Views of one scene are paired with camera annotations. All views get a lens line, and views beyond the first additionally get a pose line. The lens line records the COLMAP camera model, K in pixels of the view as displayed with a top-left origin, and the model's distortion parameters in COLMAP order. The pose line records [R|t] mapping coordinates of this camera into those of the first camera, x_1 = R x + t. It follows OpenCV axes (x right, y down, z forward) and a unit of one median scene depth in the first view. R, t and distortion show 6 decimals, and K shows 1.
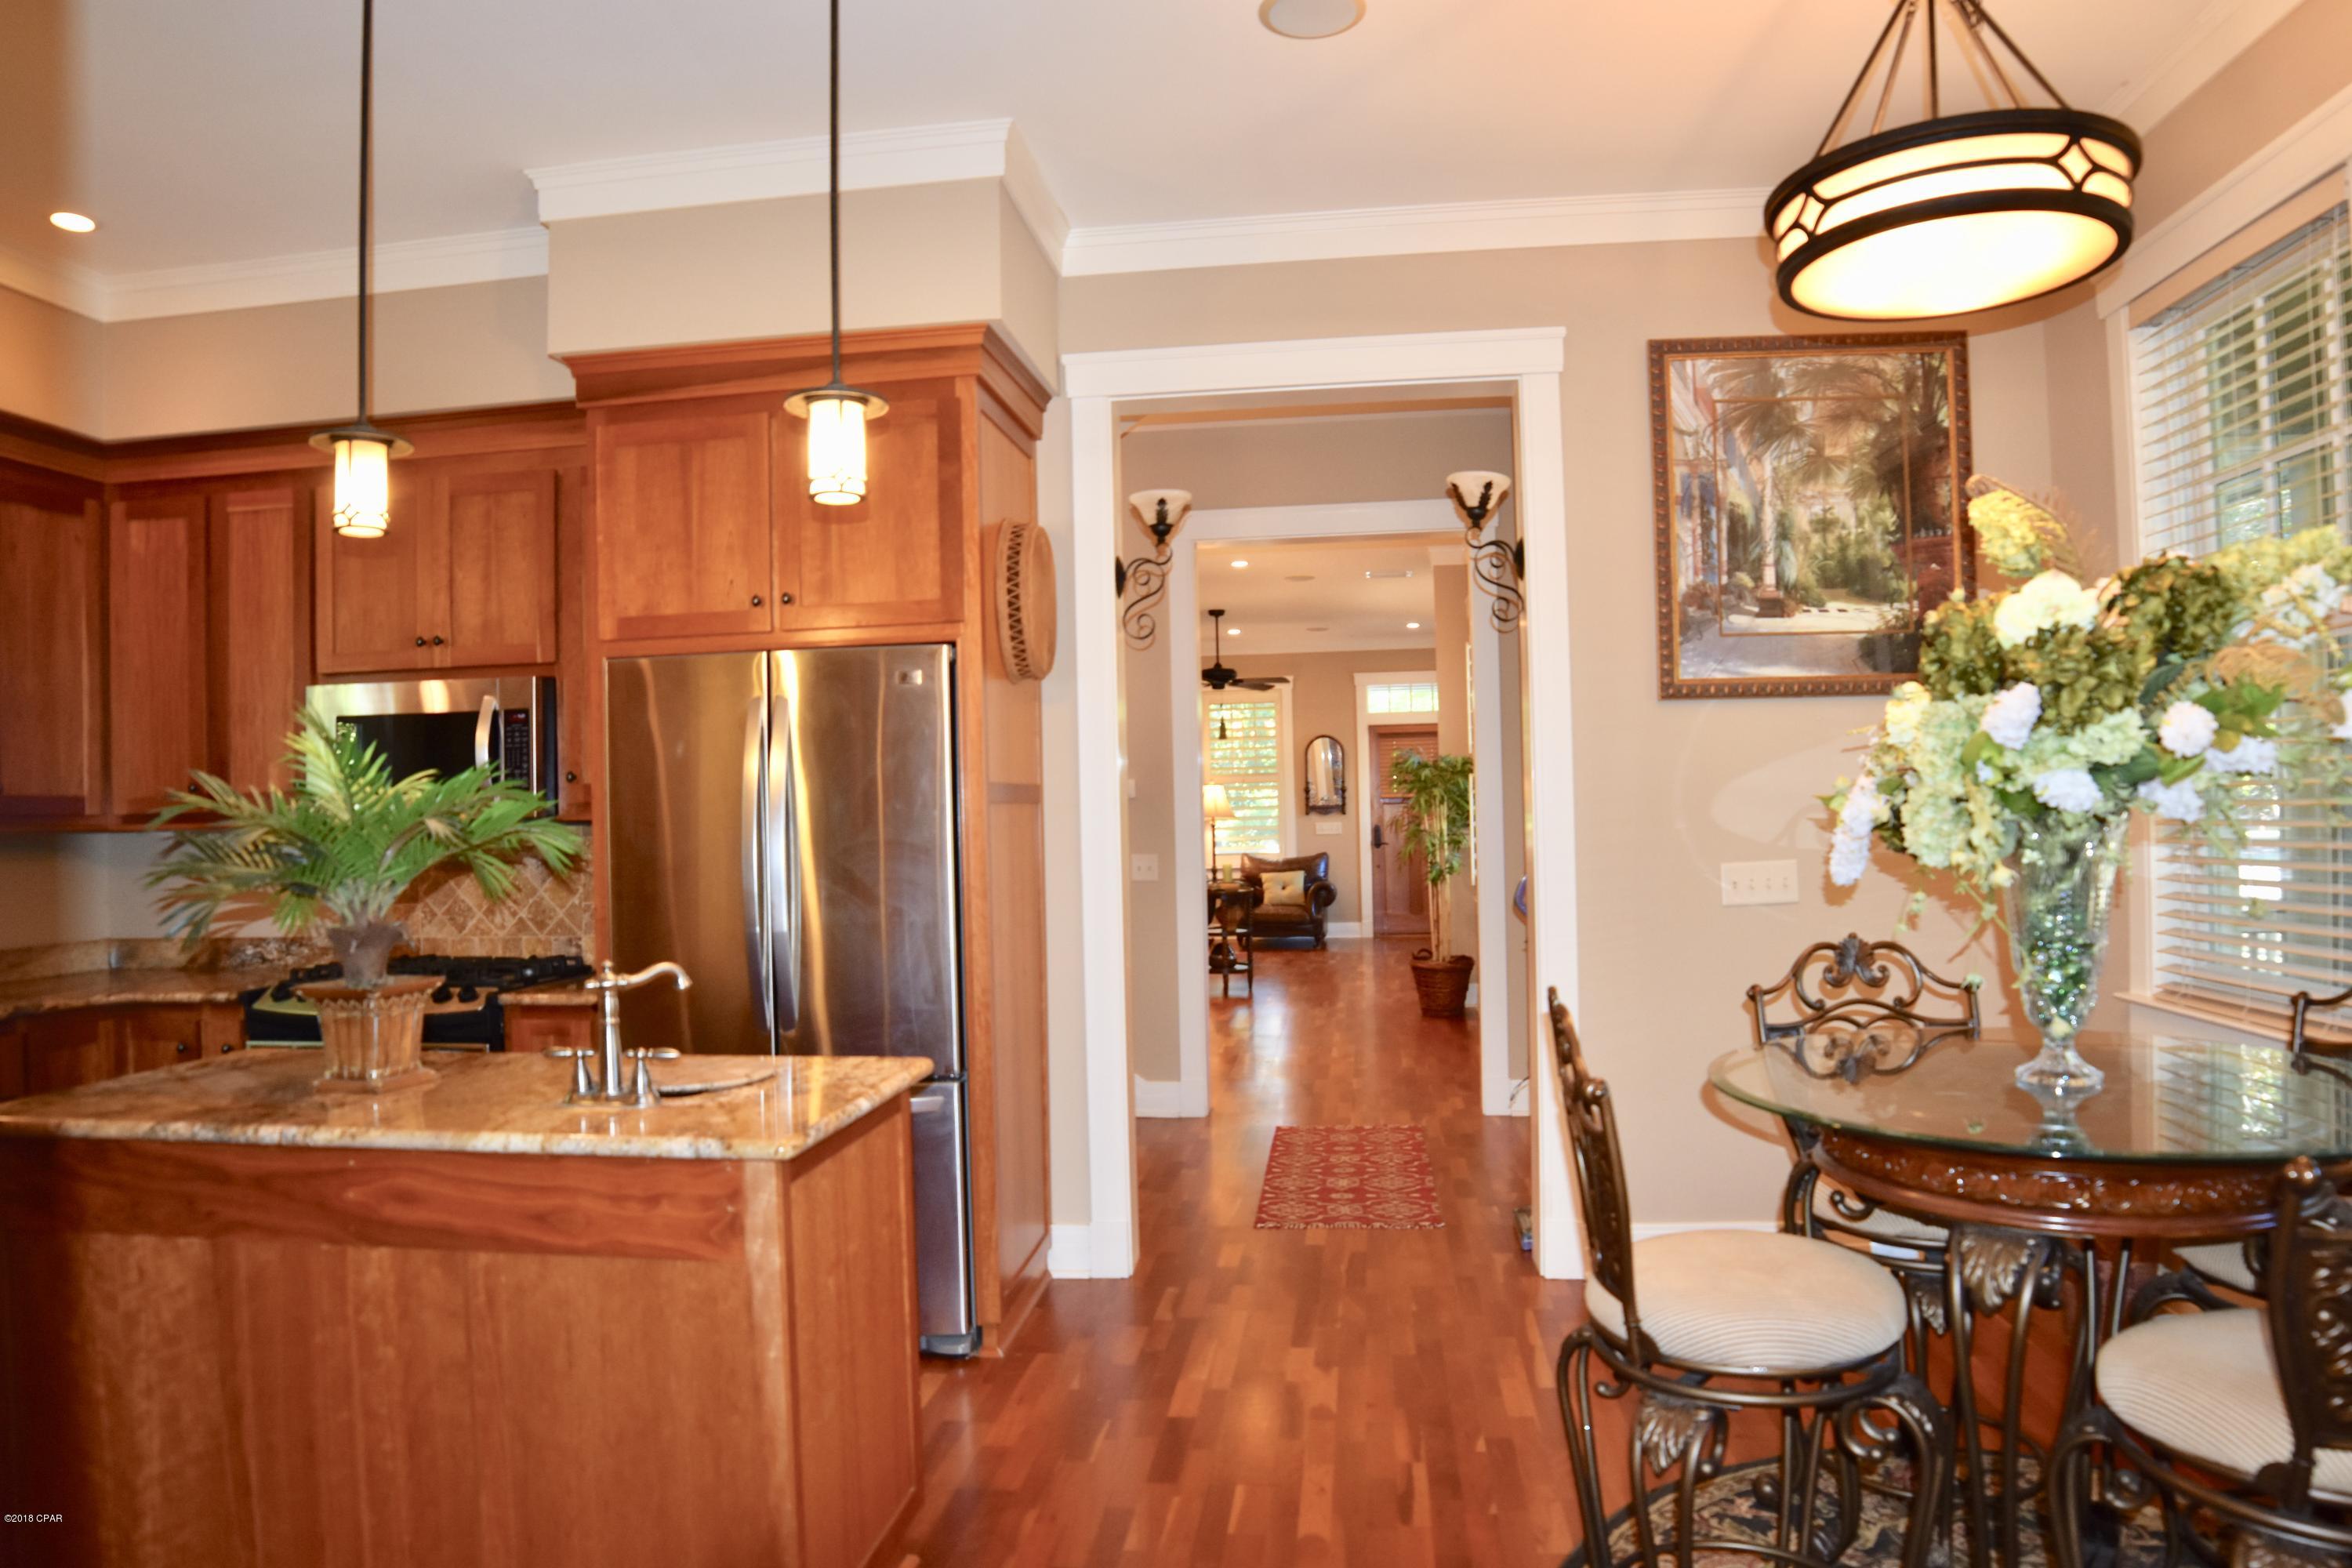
lens RADIAL K [[1410.8, 0, 1176.0], [0, 1410.8, 784.0], [0, 0, 1]] dist [-0.126555, 0.070391]
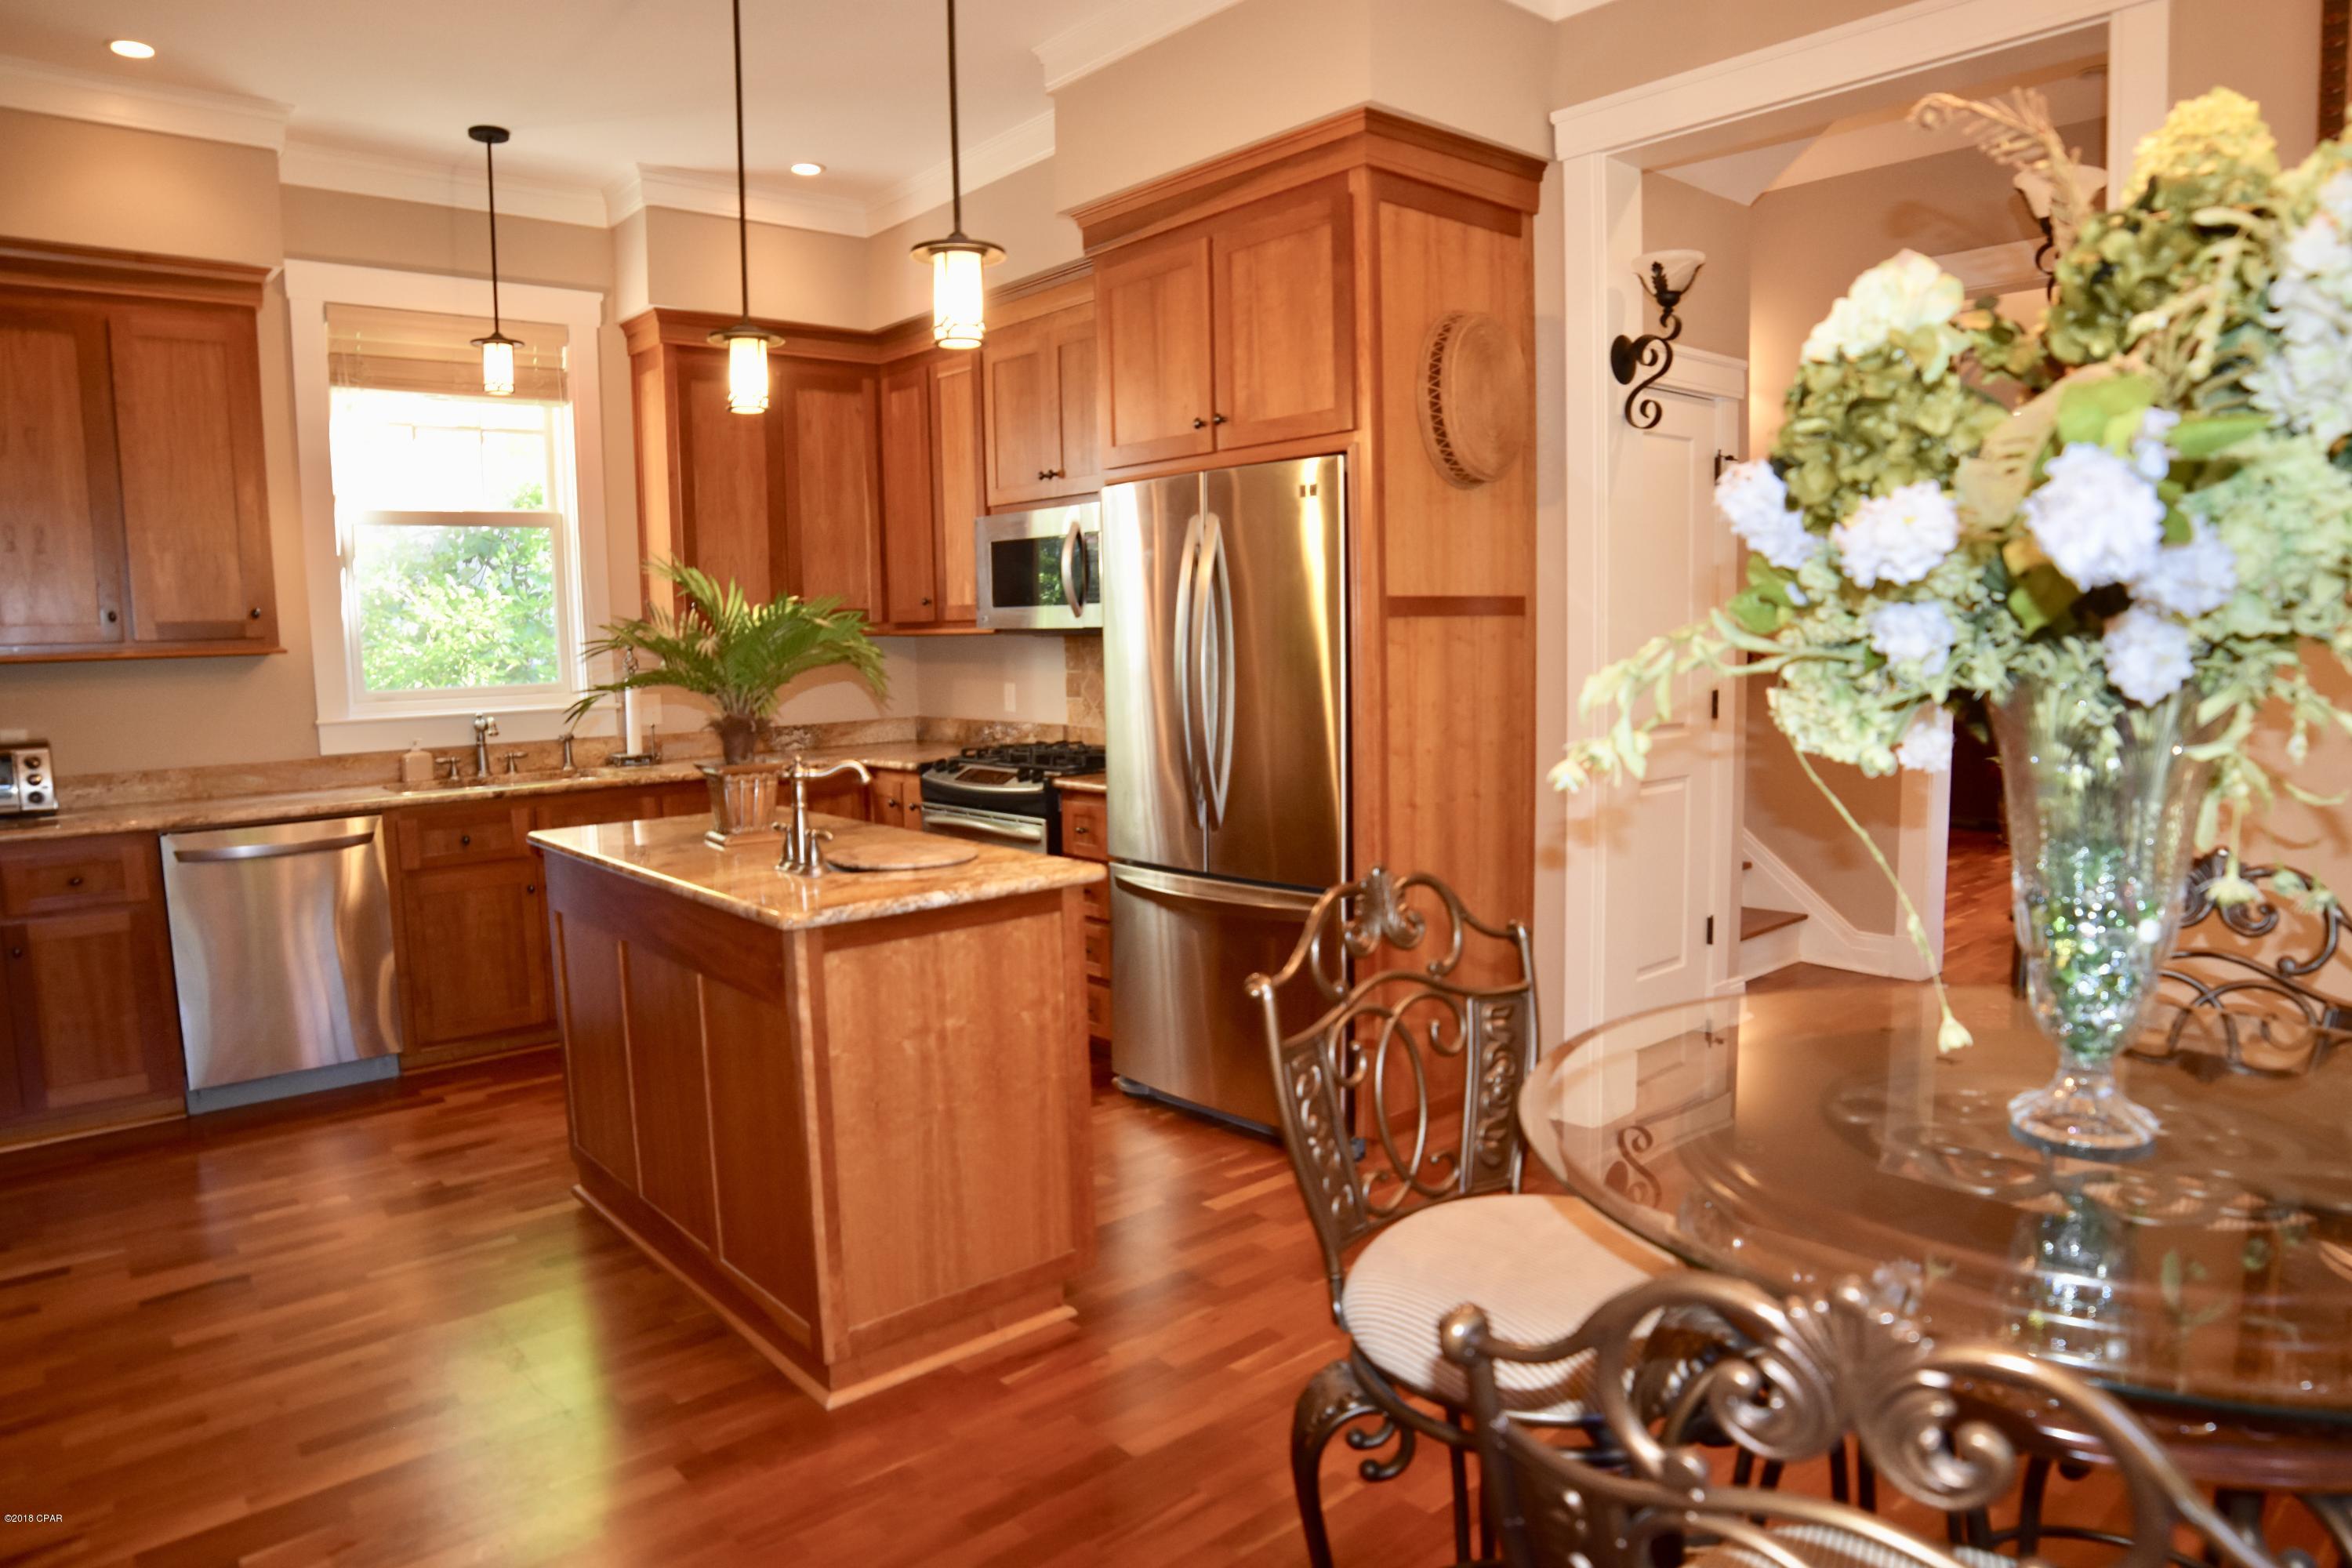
lens RADIAL K [[1425.6, 0, 1176.0], [0, 1425.6, 784.0], [0, 0, 1]] dist [-0.113244, 0.035789]
pose [[0.756389, 0.080044, -0.649206, 0.382981], [0.014803, 0.990136, 0.139326, -0.011041], [0.653954, -0.114996, 0.747743, 0.154059]]
